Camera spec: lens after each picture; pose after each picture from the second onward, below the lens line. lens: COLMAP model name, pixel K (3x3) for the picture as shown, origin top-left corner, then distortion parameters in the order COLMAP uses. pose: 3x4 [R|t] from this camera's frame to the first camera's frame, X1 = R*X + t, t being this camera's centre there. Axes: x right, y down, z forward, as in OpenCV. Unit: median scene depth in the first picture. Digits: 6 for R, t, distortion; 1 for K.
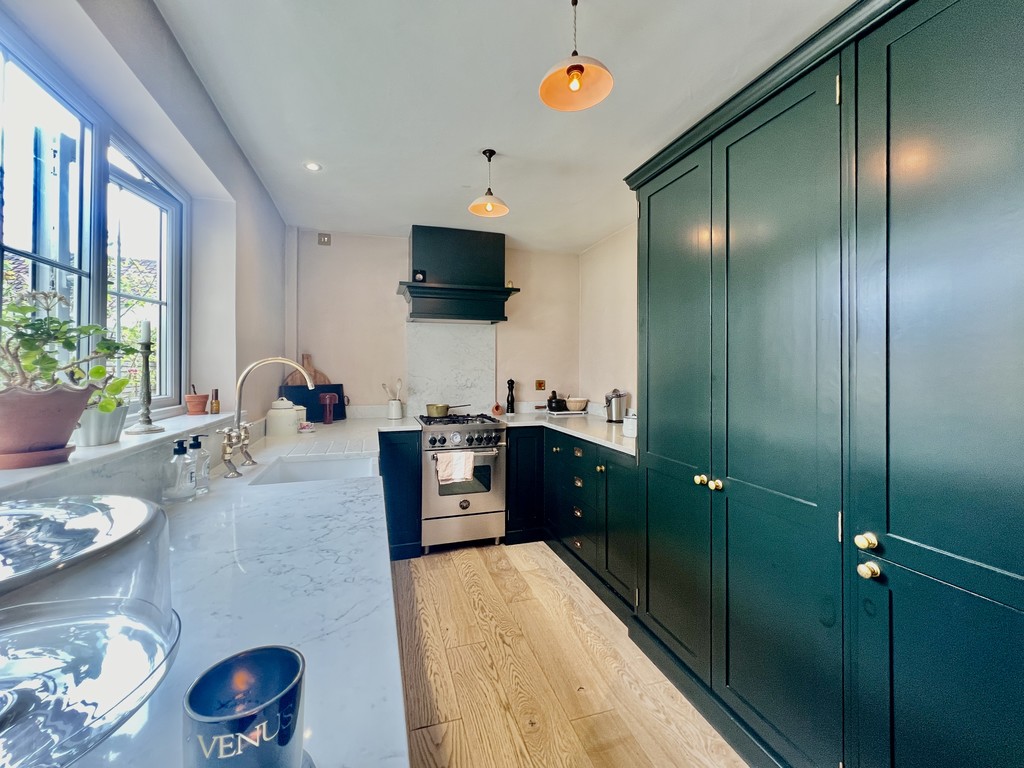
lens RADIAL K [[428.1, 0, 514.5], [0, 428.1, 365.0], [0, 0, 1]] dist [-0.000122, -0.000147]
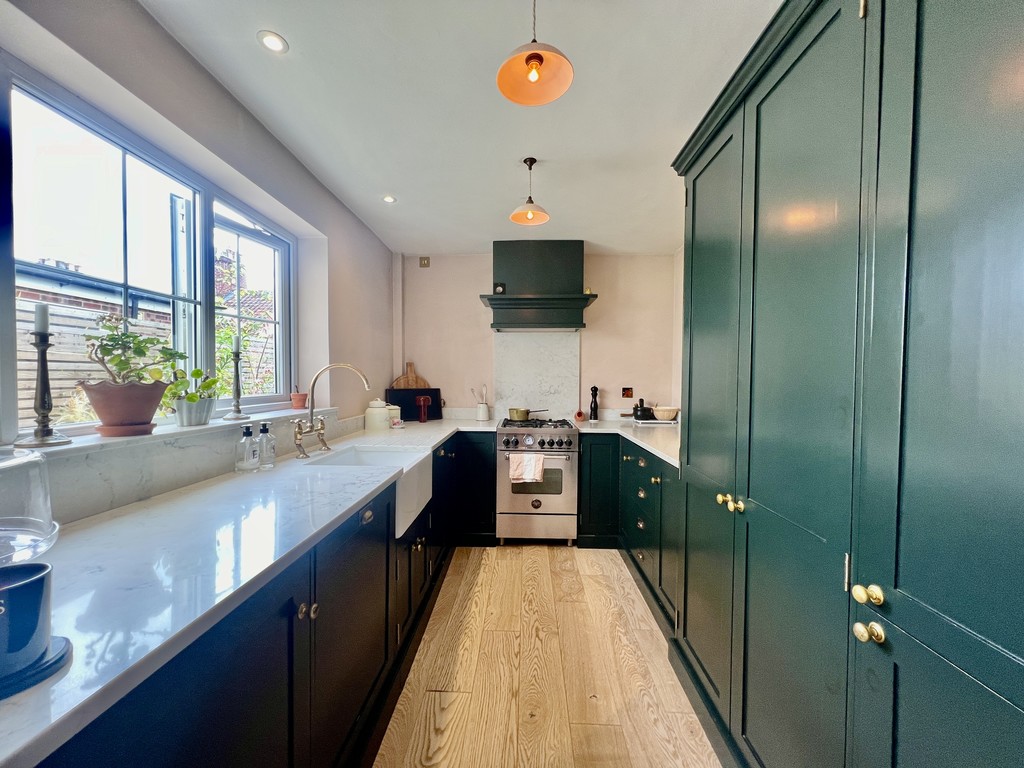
lens RADIAL K [[411.0, 0, 513.0], [0, 411.0, 387.3], [0, 0, 1]] dist [0.000307, 0.000000]
pose [[0.941427, 0.011816, -0.337010, 0.172638], [-0.001178, 0.999495, 0.031753, 0.007000], [0.337215, -0.029496, 0.940966, 0.038187]]
